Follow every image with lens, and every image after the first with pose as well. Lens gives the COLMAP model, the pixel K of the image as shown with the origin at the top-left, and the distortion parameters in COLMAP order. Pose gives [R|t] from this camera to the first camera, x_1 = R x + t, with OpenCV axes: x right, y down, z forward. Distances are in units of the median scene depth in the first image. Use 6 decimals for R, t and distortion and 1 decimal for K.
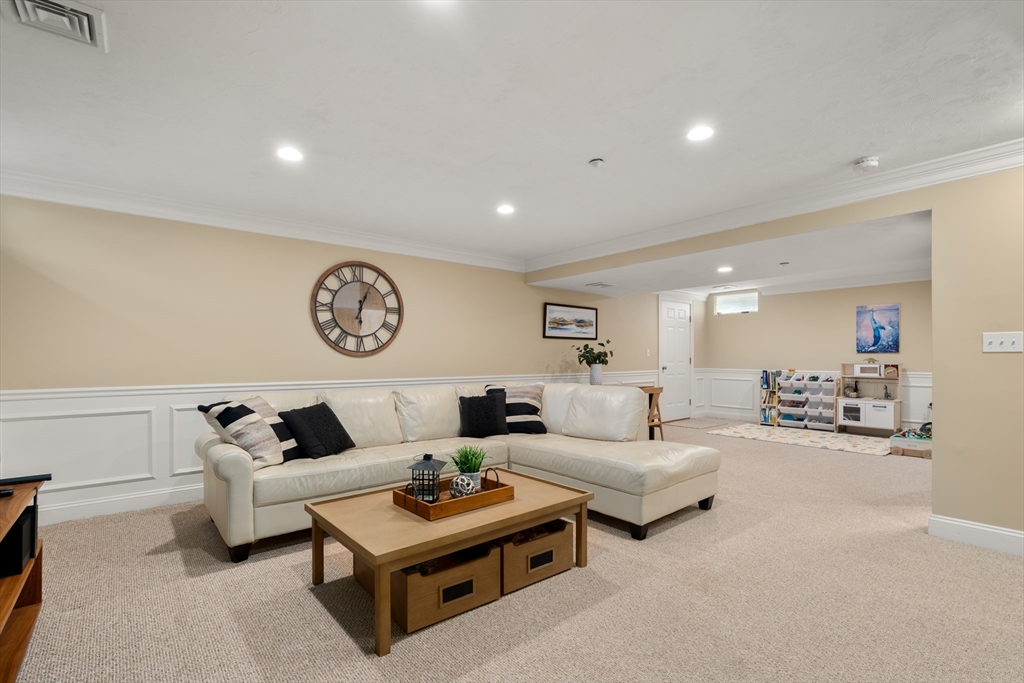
lens RADIAL K [[463.9, 0, 512.9], [0, 463.9, 358.0], [0, 0, 1]] dist [-0.007193, 0.004561]
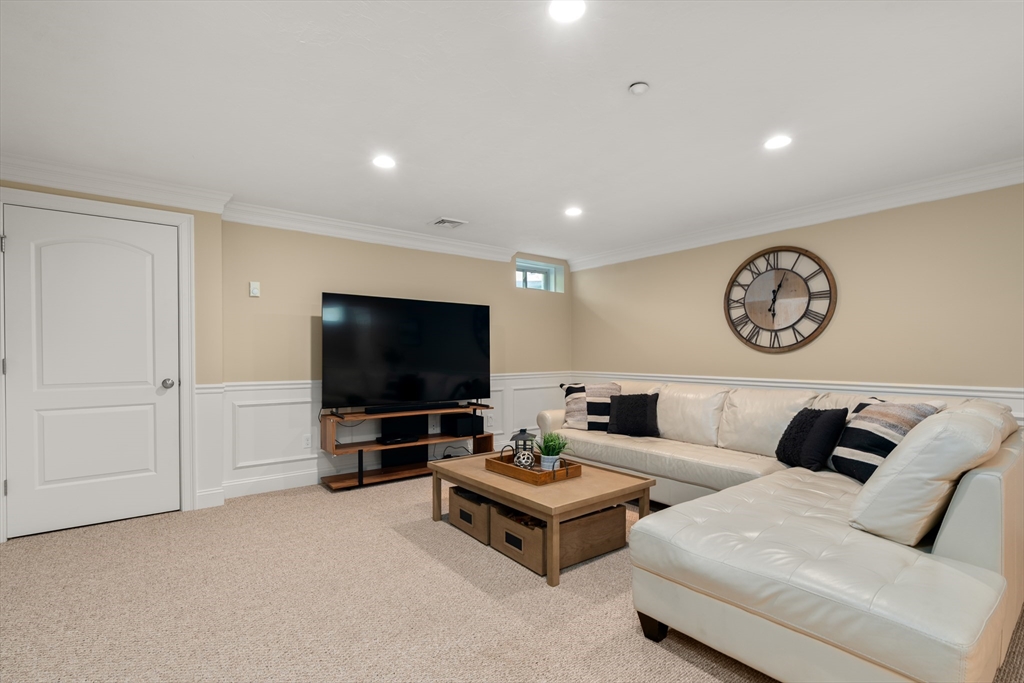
lens RADIAL K [[463.9, 0, 511.7], [0, 463.9, 349.6], [0, 0, 1]] dist [-0.007193, 0.004561]
pose [[-0.025360, -0.009874, -0.999630, 0.593294], [0.000818, 0.999951, -0.009898, -0.000923], [0.999678, -0.001069, -0.025351, 0.528225]]
